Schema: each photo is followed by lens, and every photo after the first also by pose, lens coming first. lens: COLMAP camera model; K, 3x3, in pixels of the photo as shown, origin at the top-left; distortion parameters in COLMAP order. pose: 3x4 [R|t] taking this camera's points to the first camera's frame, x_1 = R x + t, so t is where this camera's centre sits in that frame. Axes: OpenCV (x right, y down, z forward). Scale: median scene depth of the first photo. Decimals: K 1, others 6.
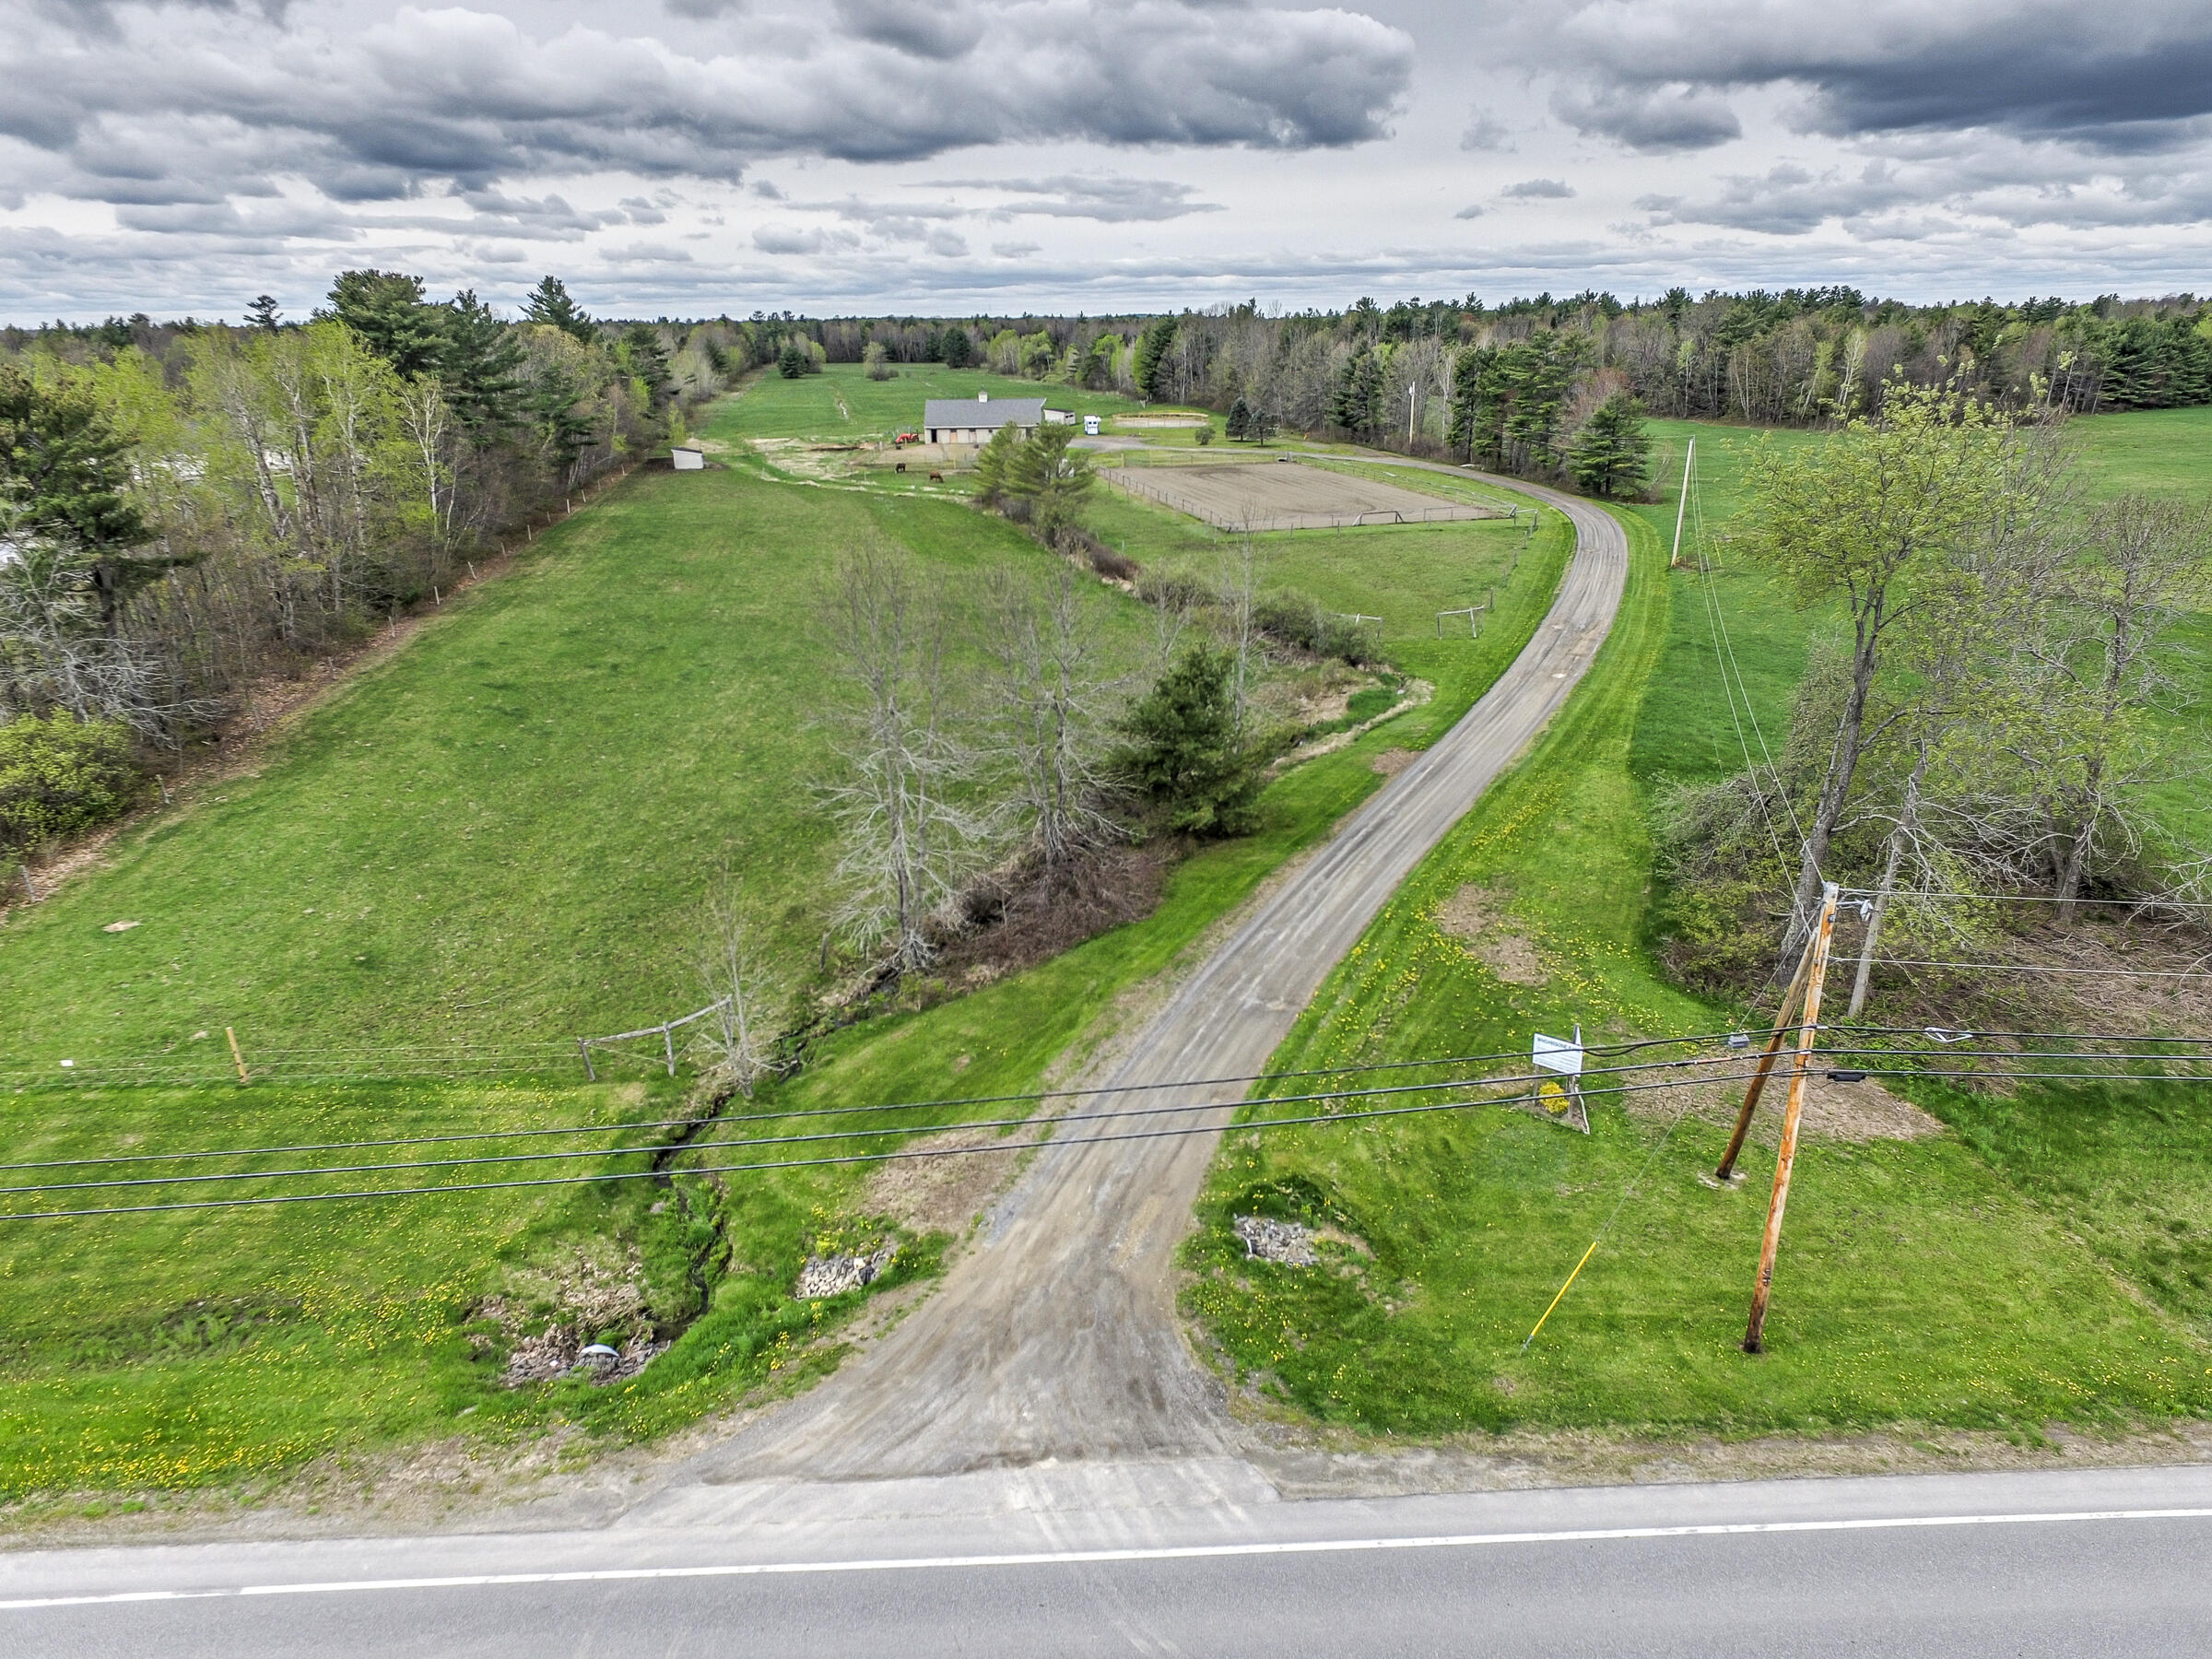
lens RADIAL K [[1324.5, 0, 1129.6], [0, 1324.5, 832.6], [0, 0, 1]] dist [-0.003755, -0.000113]
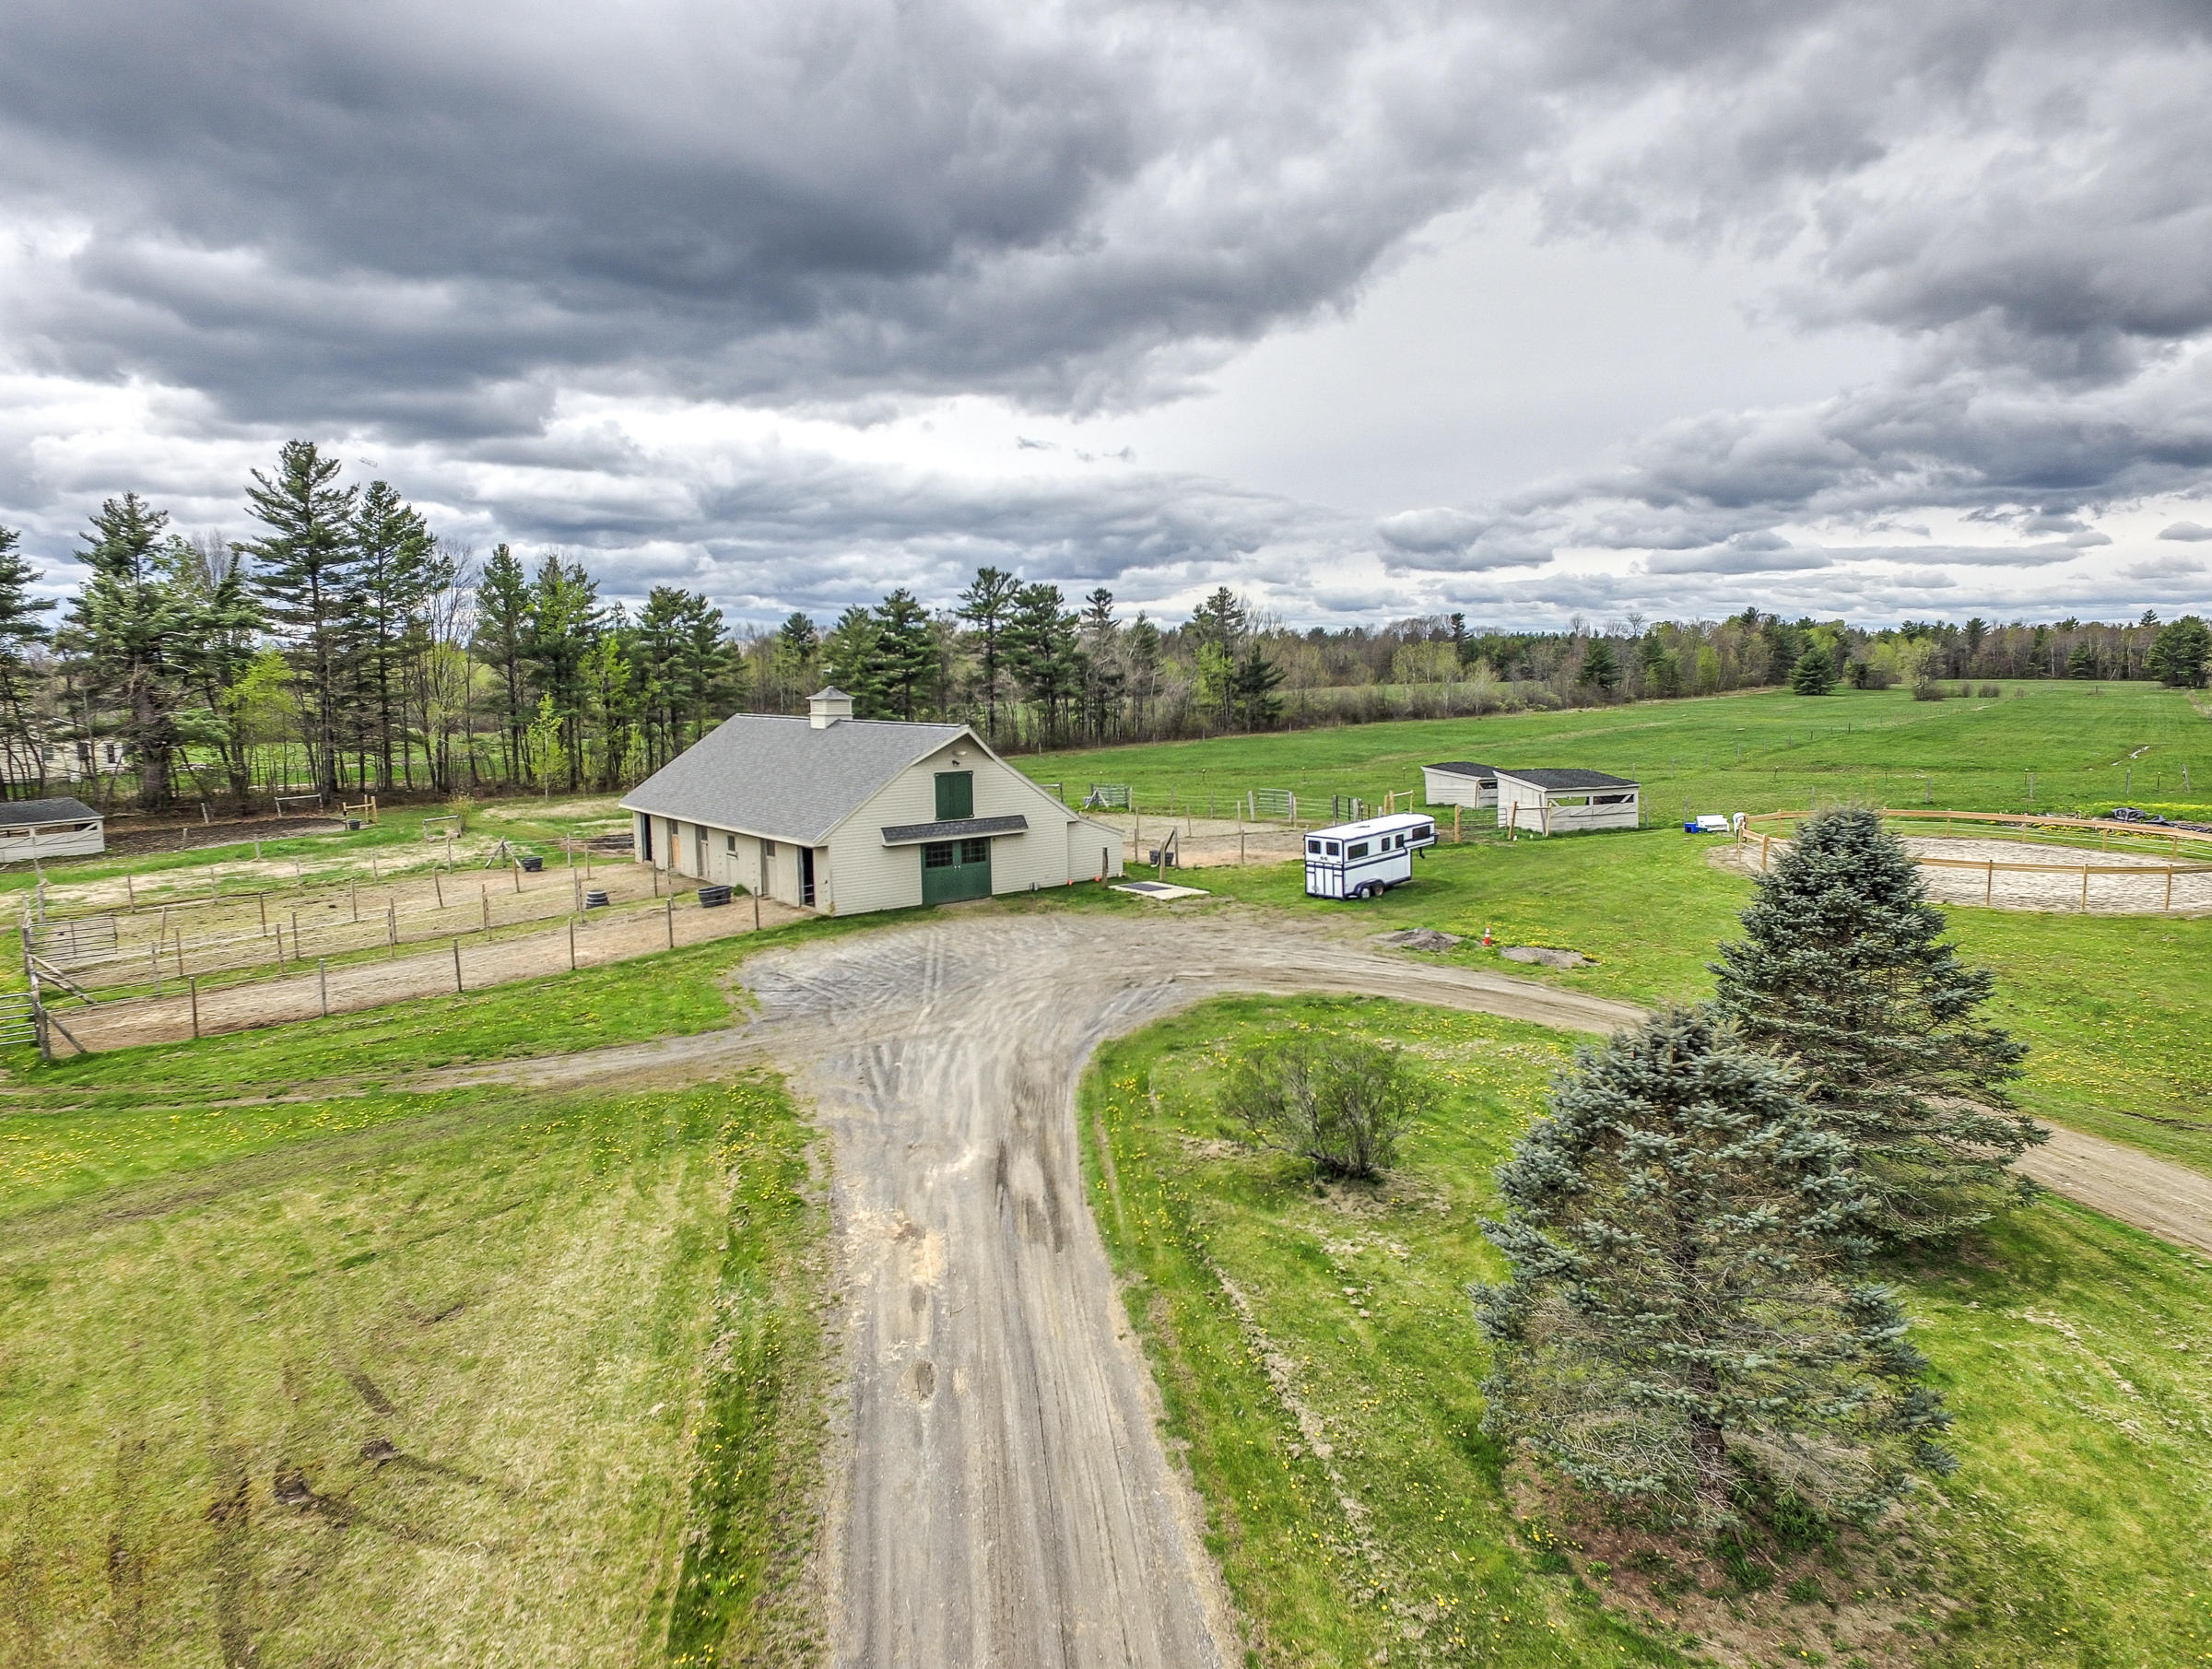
lens RADIAL K [[1341.2, 0, 1139.4], [0, 1341.2, 826.0], [0, 0, 1]] dist [-0.003497, 0.003378]
pose [[0.620283, 0.098033, -0.778228, 0.351175], [-0.278553, 0.955020, -0.101715, -0.825675], [0.733251, 0.279870, 0.619690, 2.464763]]
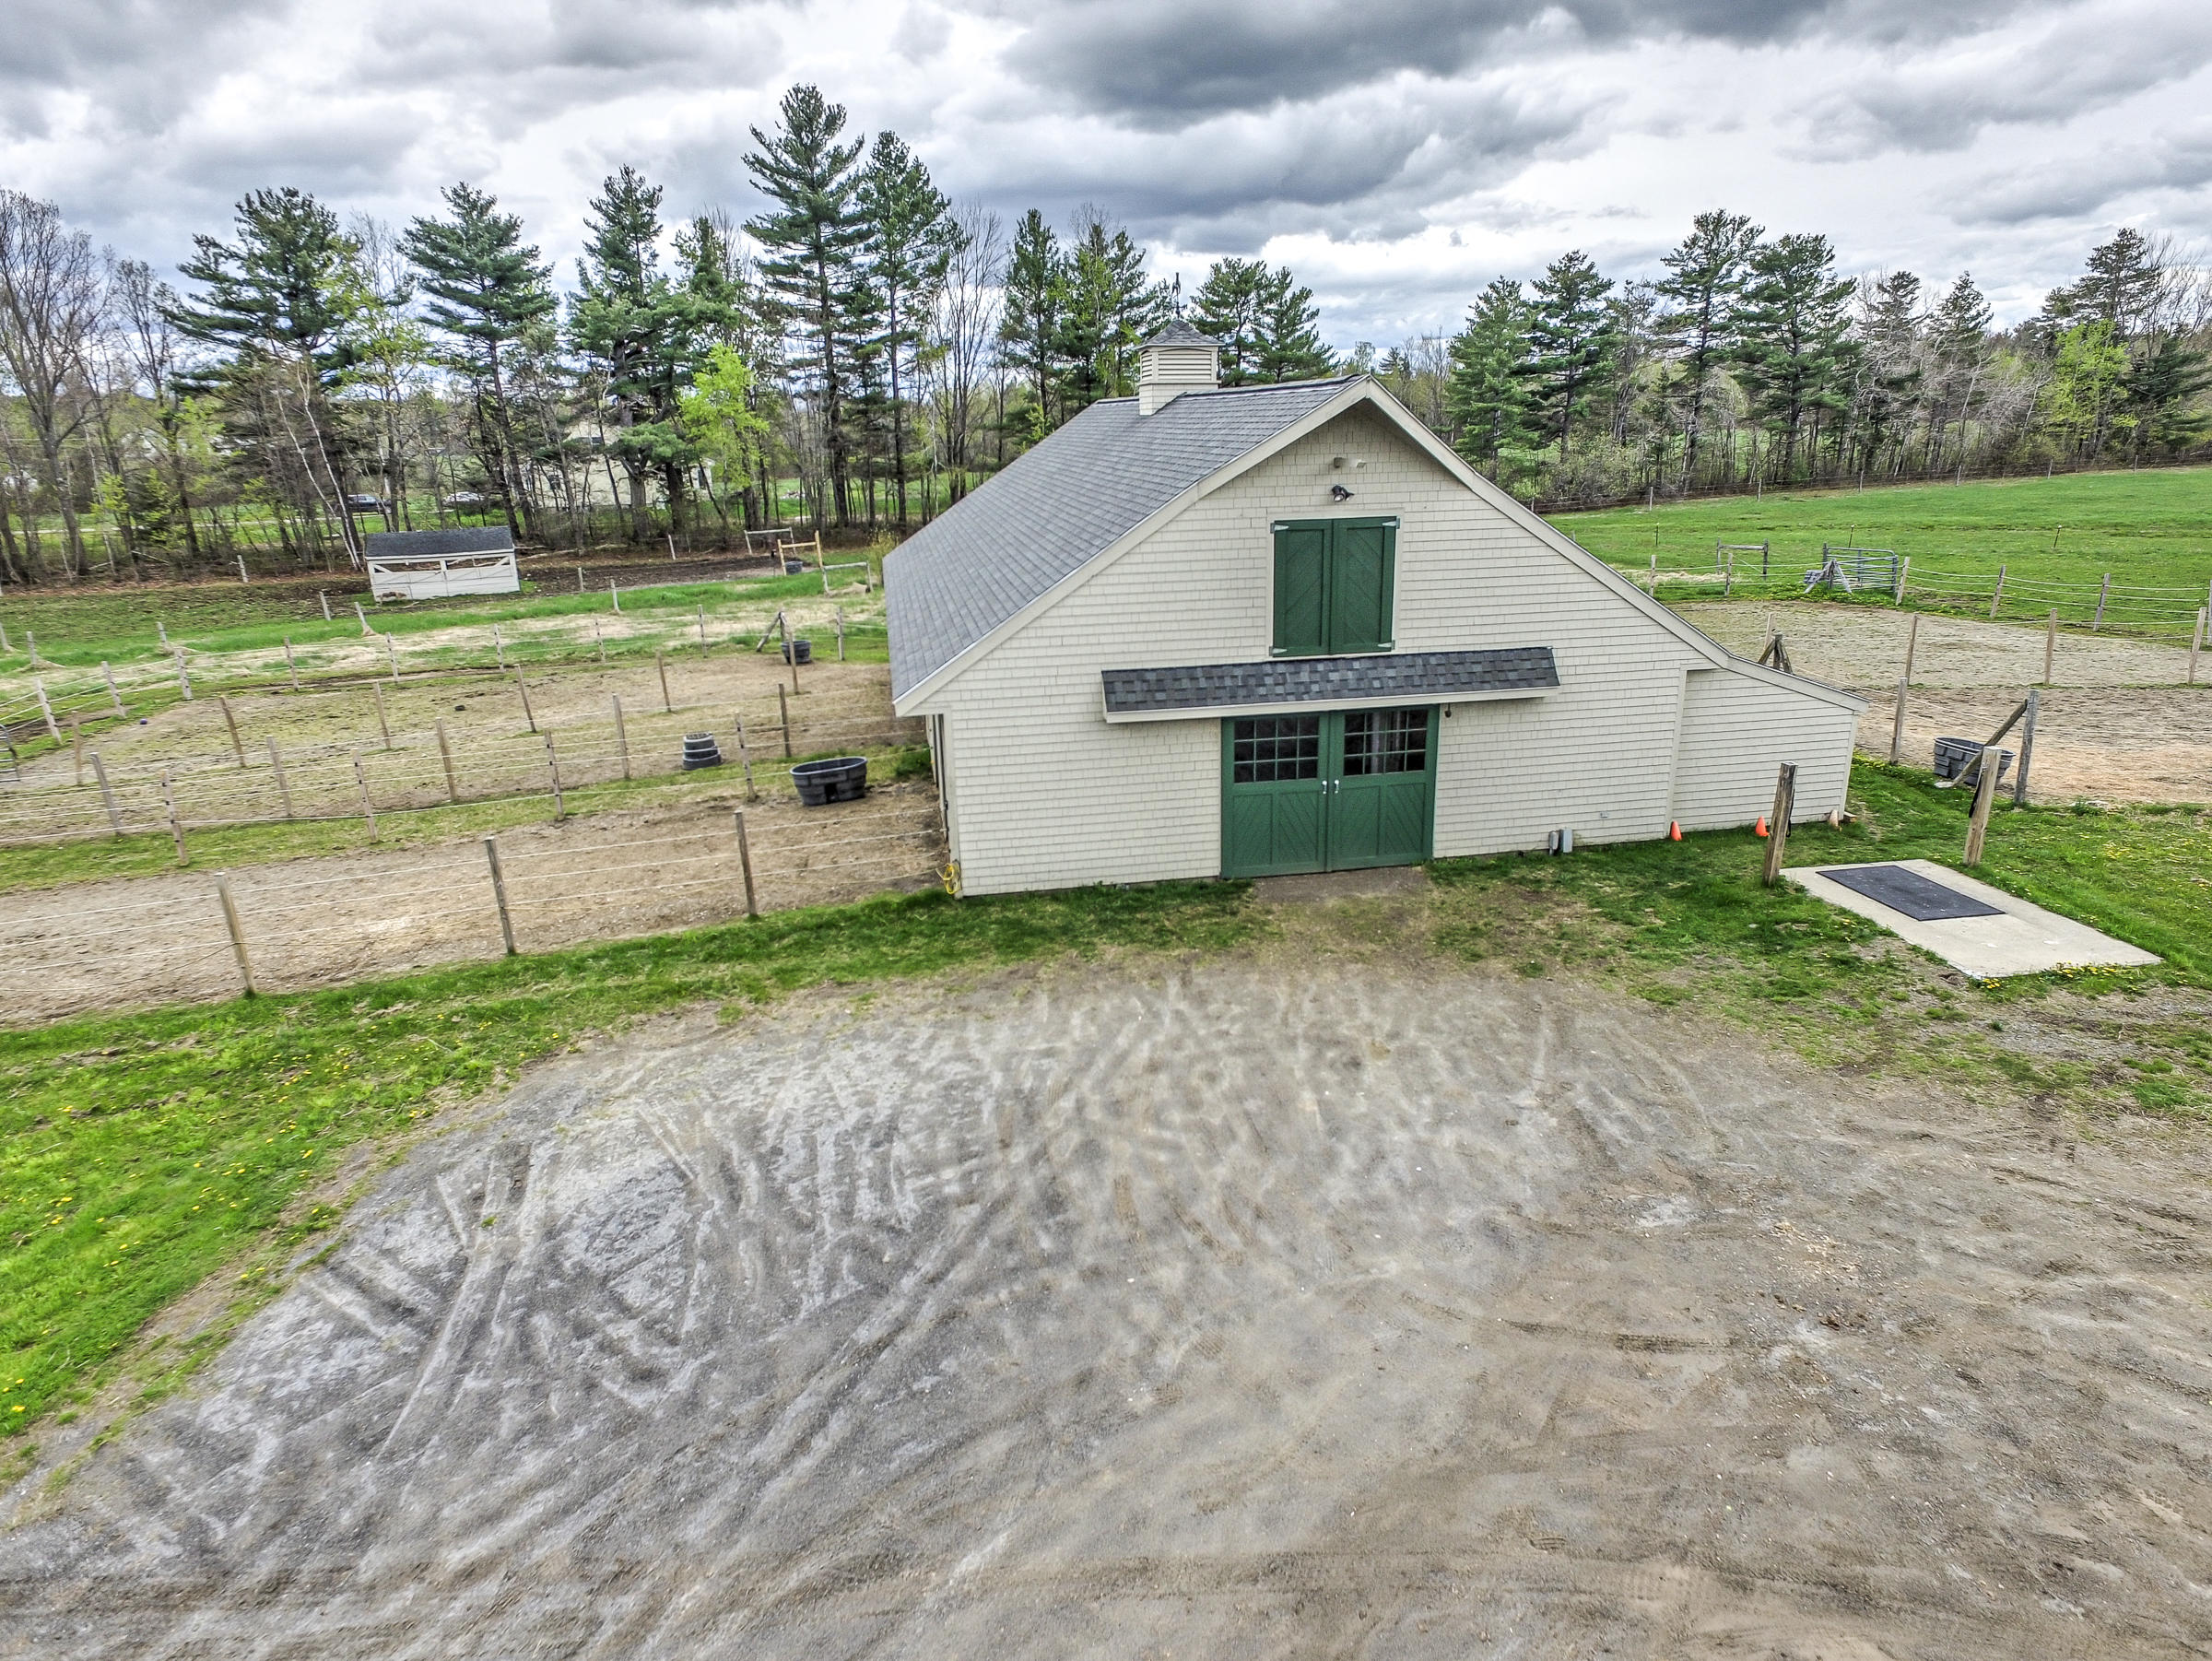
lens RADIAL K [[1338.2, 0, 1099.7], [0, 1338.2, 826.6], [0, 0, 1]] dist [-0.004578, 0.000852]
pose [[0.129160, 0.297797, -0.945851, 0.028516], [-0.331259, 0.912003, 0.241905, -0.882969], [0.934658, 0.282077, 0.216442, 2.710827]]
